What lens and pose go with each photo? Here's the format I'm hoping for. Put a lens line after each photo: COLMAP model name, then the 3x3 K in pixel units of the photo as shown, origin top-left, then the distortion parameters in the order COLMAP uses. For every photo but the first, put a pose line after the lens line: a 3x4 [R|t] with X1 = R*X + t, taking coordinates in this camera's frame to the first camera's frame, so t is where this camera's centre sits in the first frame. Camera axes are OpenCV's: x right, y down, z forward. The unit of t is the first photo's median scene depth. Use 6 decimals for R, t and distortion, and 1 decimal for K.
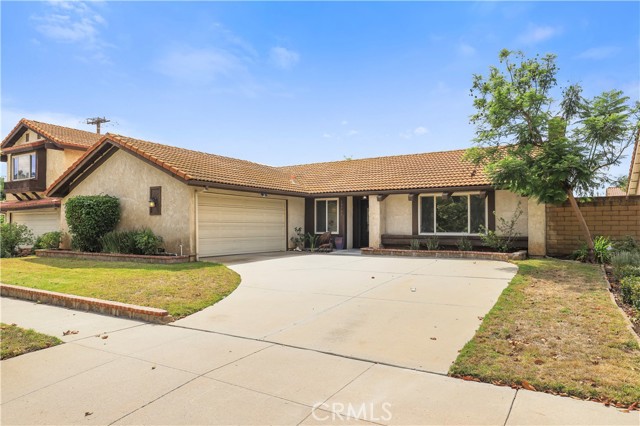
lens RADIAL K [[424.6, 0, 320.0], [0, 424.6, 213.0], [0, 0, 1]] dist [-0.004800, -0.001868]
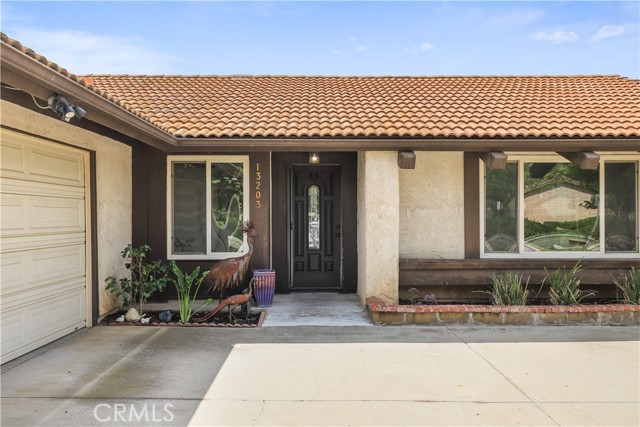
lens RADIAL K [[532.0, 0, 320.0], [0, 532.0, 213.5], [0, 0, 1]] dist [0.001054, 0.000206]
pose [[0.847495, 0.000924, 0.530803, -0.164808], [-0.013307, 0.999721, 0.019507, 0.002814], [-0.530637, -0.023596, 0.847271, 0.705987]]
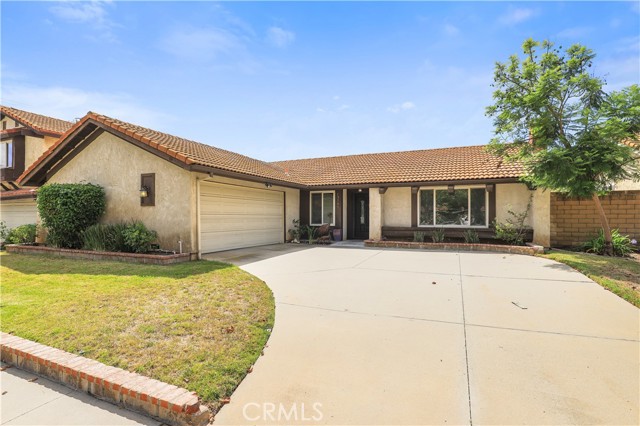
lens RADIAL K [[326.7, 0, 320.0], [0, 326.7, 213.0], [0, 0, 1]] dist [-0.025998, 0.000369]
pose [[0.990599, 0.002497, 0.136772, -0.117706], [-0.005442, 0.999761, 0.021166, 0.002525], [-0.136687, -0.021711, 0.990376, 0.266646]]
